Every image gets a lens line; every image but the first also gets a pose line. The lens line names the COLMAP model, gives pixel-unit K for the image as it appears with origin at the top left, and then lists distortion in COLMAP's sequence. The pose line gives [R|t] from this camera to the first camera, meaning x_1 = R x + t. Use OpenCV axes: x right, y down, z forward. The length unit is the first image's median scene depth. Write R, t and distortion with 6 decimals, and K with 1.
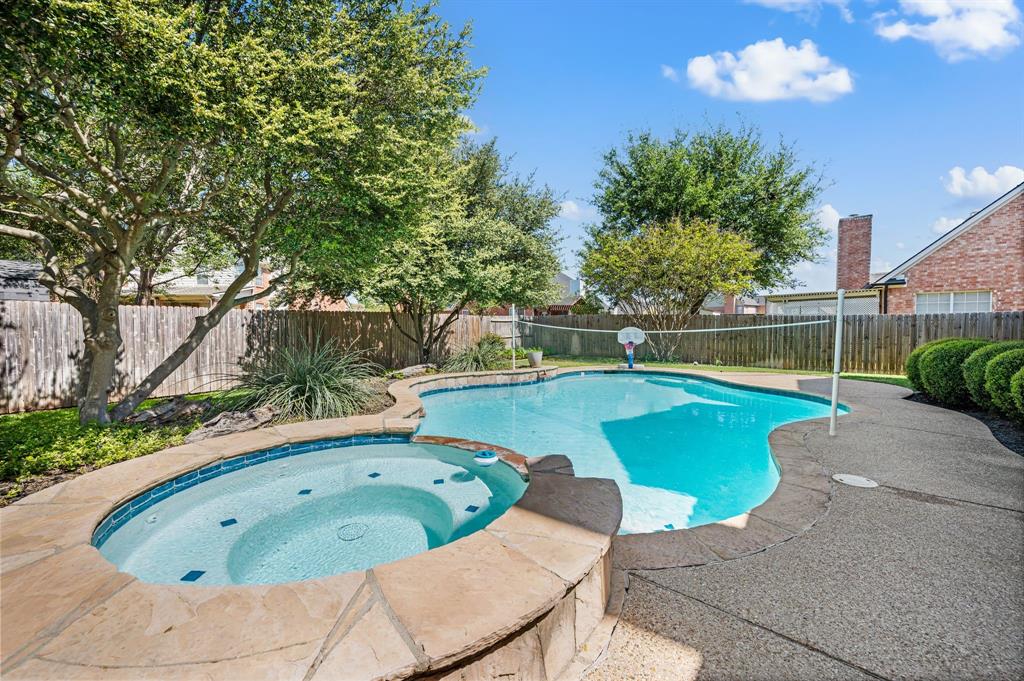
lens RADIAL K [[409.1, 0, 513.6], [0, 409.1, 346.5], [0, 0, 1]] dist [-0.000344, 0.000645]
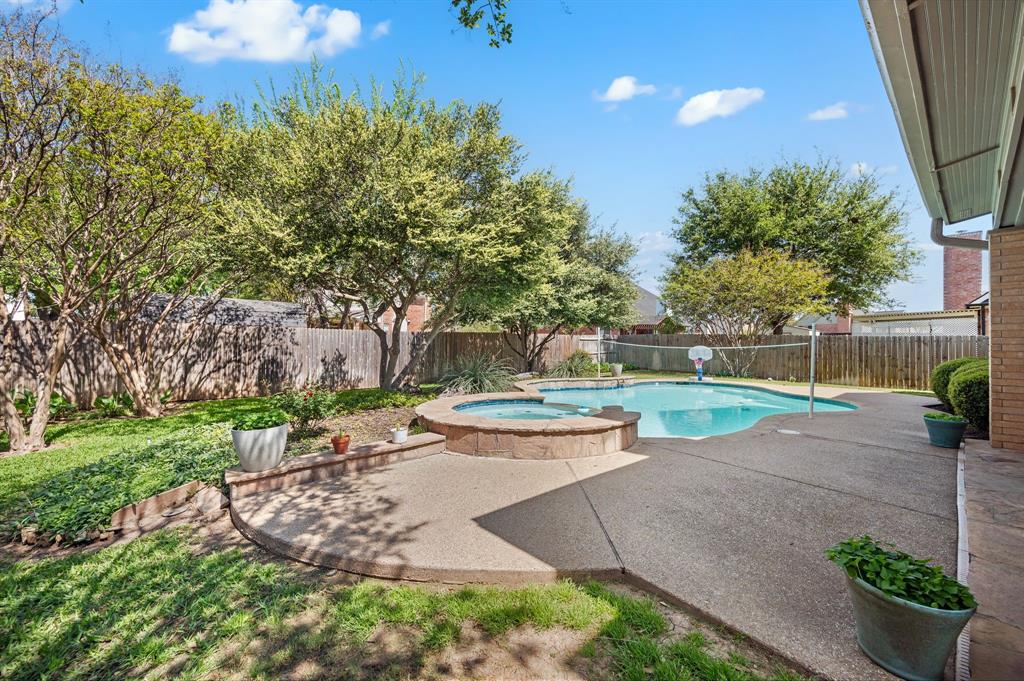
lens RADIAL K [[409.1, 0, 516.3], [0, 409.1, 341.5], [0, 0, 1]] dist [-0.000344, 0.000645]
pose [[0.979346, 0.006379, -0.202089, 0.004202], [-0.017328, 0.998473, -0.052459, 0.011407], [0.201445, 0.054878, 0.977961, -0.260898]]
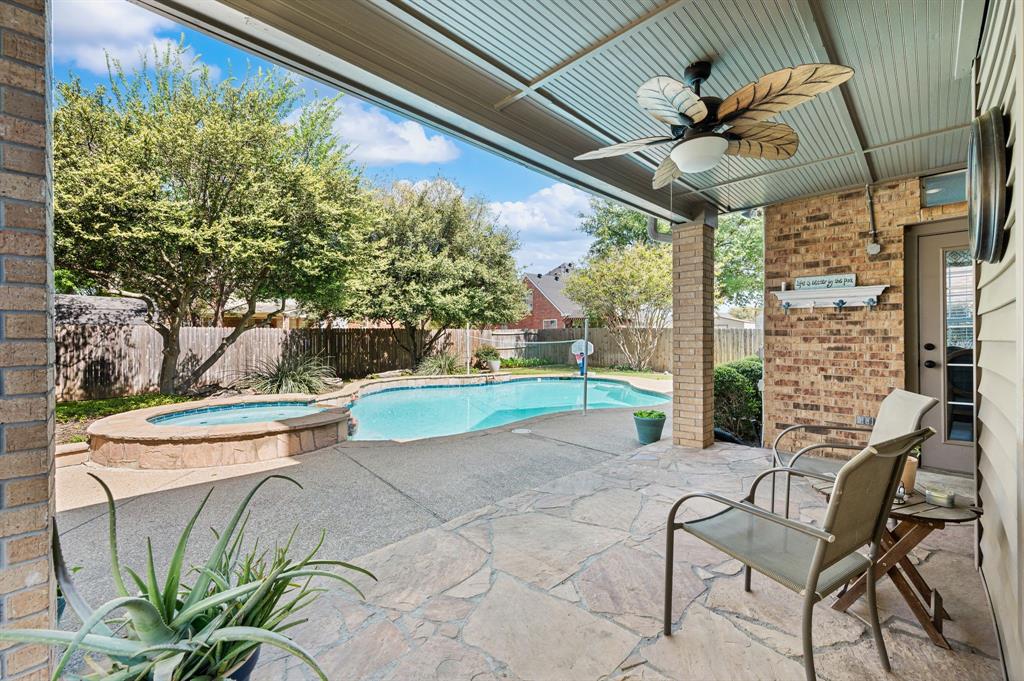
lens RADIAL K [[409.1, 0, 517.0], [0, 409.1, 345.6], [0, 0, 1]] dist [-0.000344, 0.000645]
pose [[0.988533, 0.001017, -0.150999, 0.272822], [-0.005395, 0.999577, -0.028581, 0.001689], [0.150906, 0.029068, 0.988121, -0.199454]]
